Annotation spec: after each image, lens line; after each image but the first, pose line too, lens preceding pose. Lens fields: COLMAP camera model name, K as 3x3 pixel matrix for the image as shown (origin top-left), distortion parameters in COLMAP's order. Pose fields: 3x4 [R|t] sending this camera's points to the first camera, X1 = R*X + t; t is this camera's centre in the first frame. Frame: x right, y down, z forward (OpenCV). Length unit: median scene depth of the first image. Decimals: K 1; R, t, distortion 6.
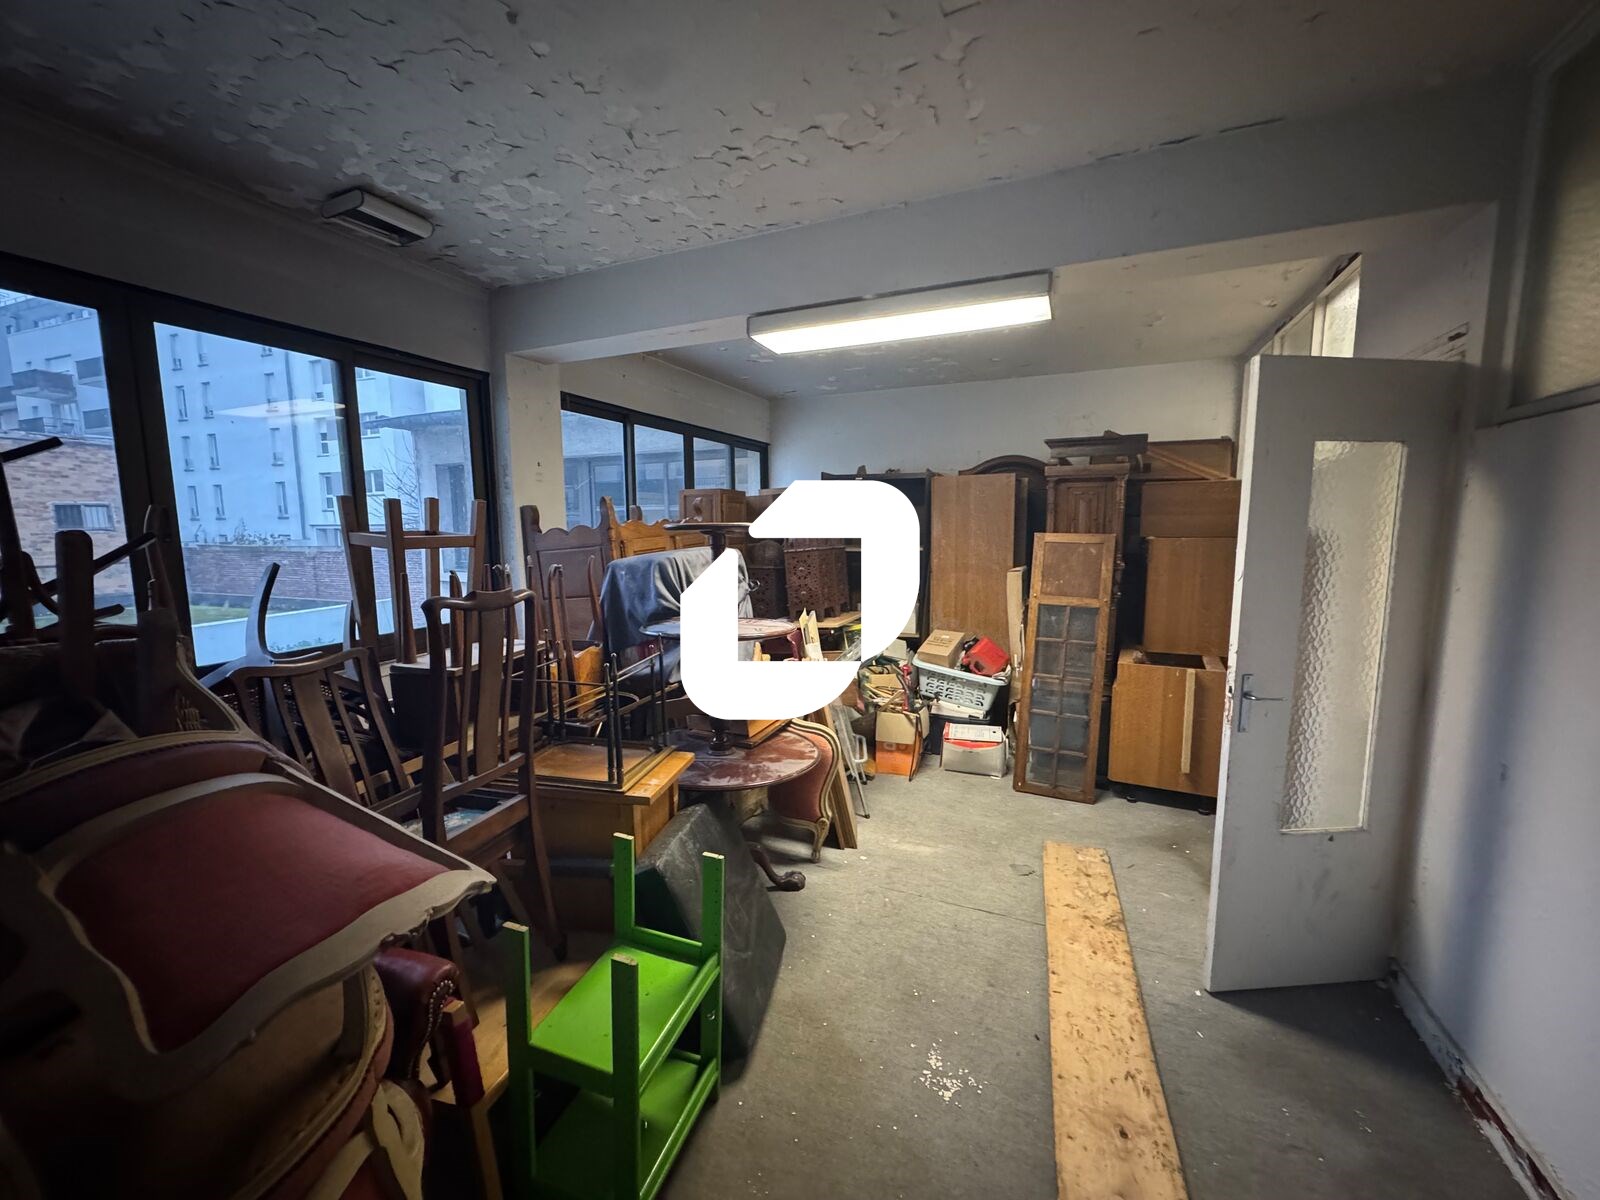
lens RADIAL K [[636.1, 0, 801.8], [0, 636.1, 597.5], [0, 0, 1]] dist [-0.001090, -0.000119]
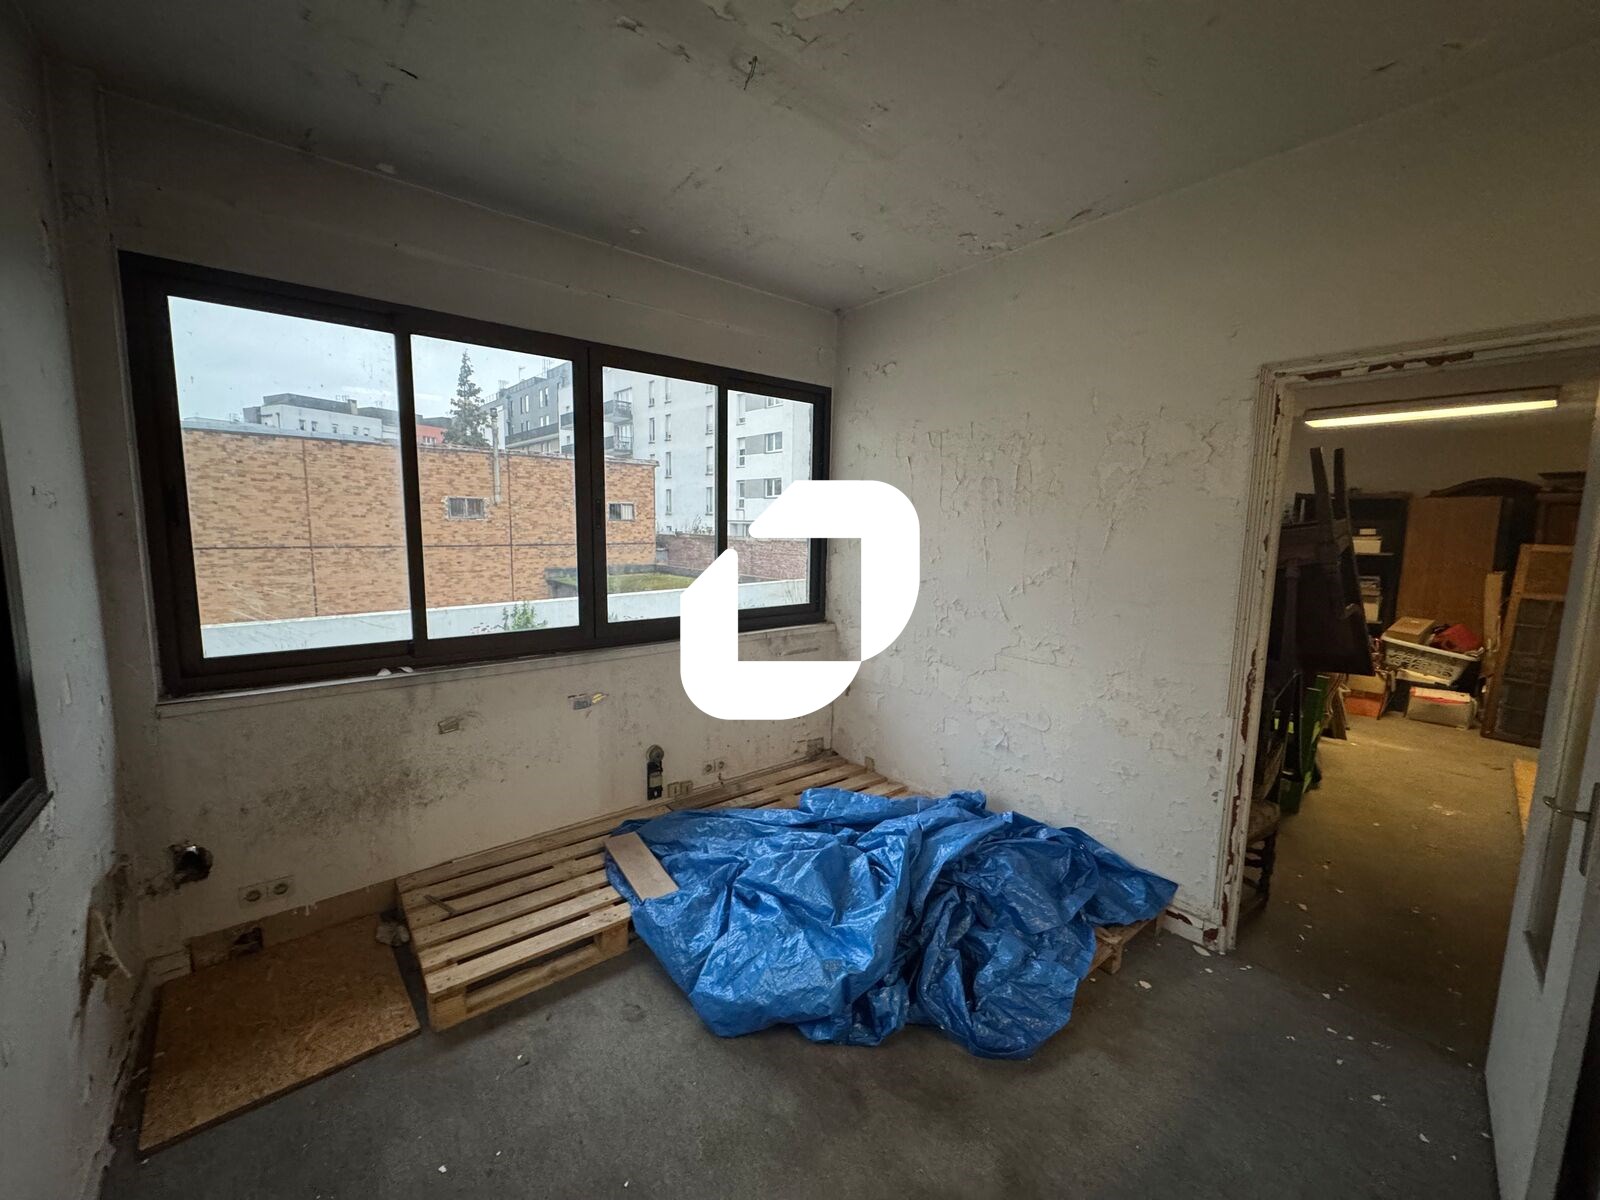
lens RADIAL K [[636.1, 0, 798.4], [0, 636.1, 596.7], [0, 0, 1]] dist [-0.001090, -0.000119]
pose [[0.886189, 0.077674, -0.456766, -0.315666], [-0.080168, 0.996684, 0.013951, 0.097475], [0.456335, 0.024255, 0.889478, -0.763500]]
